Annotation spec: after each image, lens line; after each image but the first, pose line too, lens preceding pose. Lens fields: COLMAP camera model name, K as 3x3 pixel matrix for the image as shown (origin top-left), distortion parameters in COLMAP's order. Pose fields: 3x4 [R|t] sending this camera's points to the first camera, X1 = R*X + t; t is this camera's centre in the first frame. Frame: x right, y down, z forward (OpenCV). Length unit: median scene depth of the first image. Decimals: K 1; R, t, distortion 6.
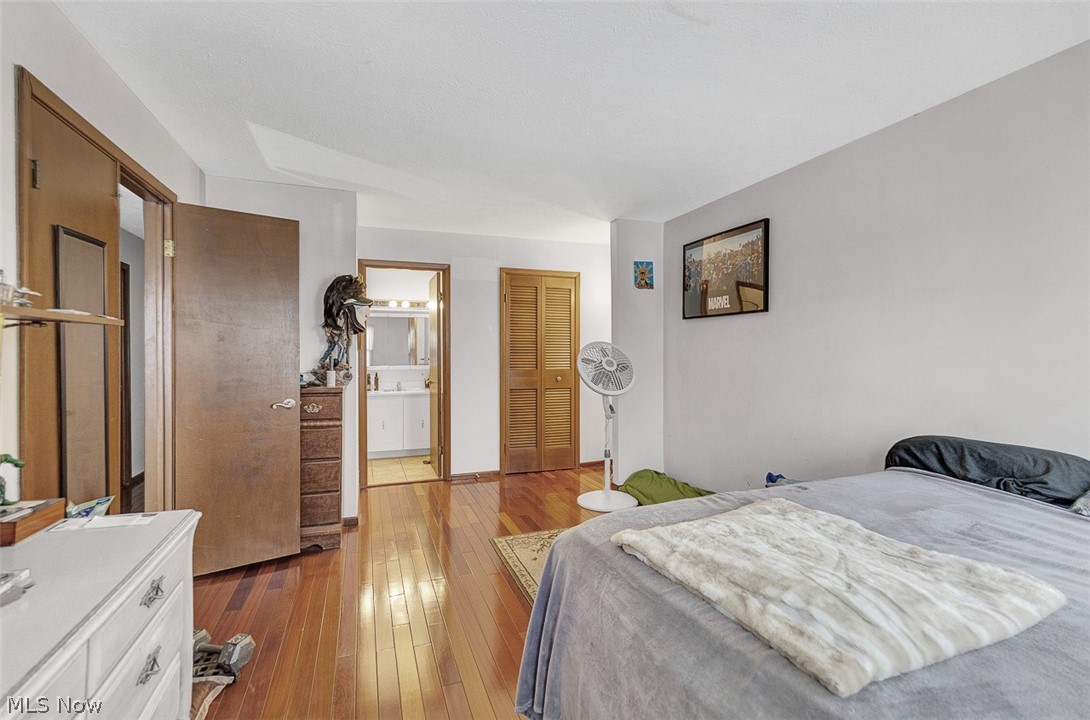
lens RADIAL K [[504.3, 0, 548.5], [0, 504.3, 353.4], [0, 0, 1]] dist [0.014787, -0.001994]
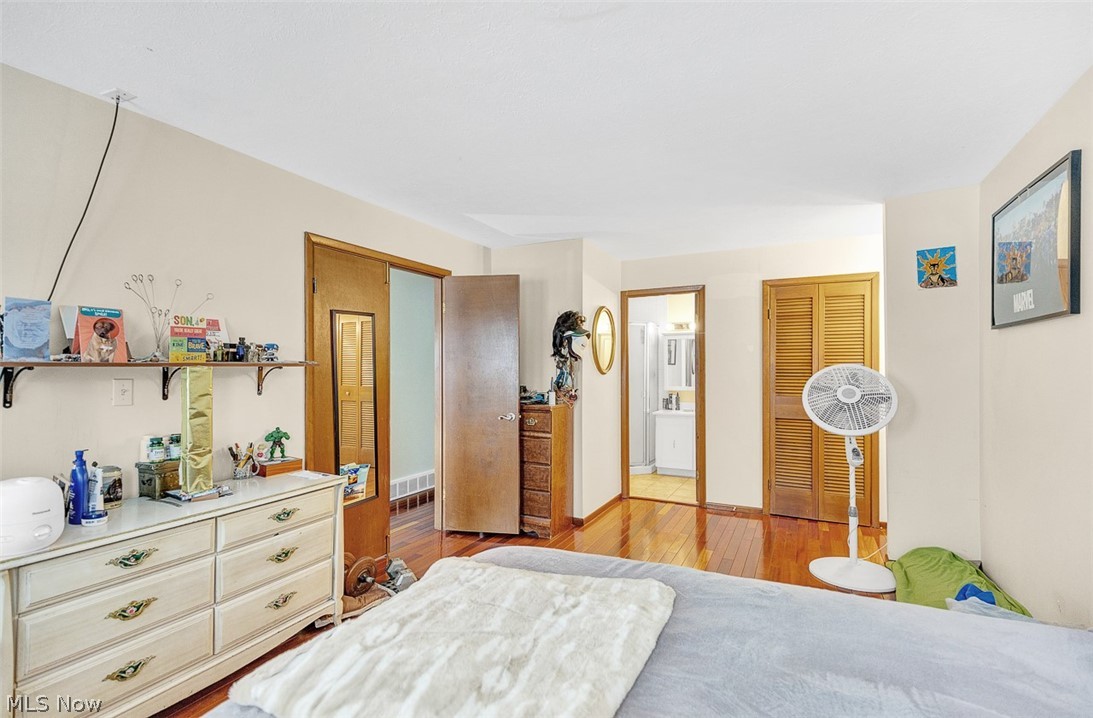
lens RADIAL K [[505.7, 0, 549.8], [0, 505.7, 364.8], [0, 0, 1]] dist [0.014787, -0.001994]
pose [[0.677295, -0.006127, -0.735686, 0.349313], [0.000189, 0.999967, -0.008154, -0.015842], [0.735712, 0.005384, 0.677273, 0.133066]]
